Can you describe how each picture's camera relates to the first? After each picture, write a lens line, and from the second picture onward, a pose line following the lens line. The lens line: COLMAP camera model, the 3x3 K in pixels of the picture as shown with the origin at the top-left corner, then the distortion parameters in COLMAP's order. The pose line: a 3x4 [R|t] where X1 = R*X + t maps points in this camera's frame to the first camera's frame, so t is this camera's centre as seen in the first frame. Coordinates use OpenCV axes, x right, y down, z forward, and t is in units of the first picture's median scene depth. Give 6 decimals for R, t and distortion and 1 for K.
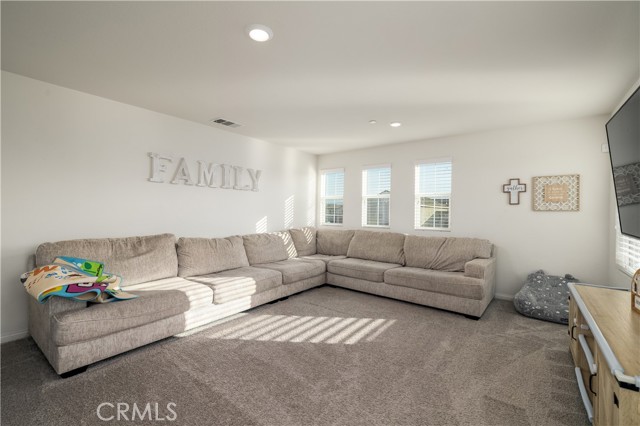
lens RADIAL K [[272.6, 0, 317.5], [0, 272.6, 213.4], [0, 0, 1]] dist [-0.000577, -0.000124]
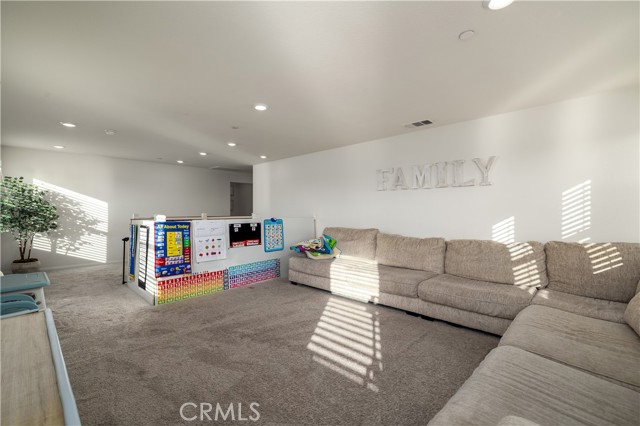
lens RADIAL K [[272.6, 0, 317.5], [0, 272.6, 213.4], [0, 0, 1]] dist [-0.000577, -0.000124]
pose [[-0.078507, 0.005040, -0.996901, 0.679119], [-0.003945, 0.999978, 0.005366, -0.006010], [0.996906, 0.004354, -0.078485, 0.686791]]
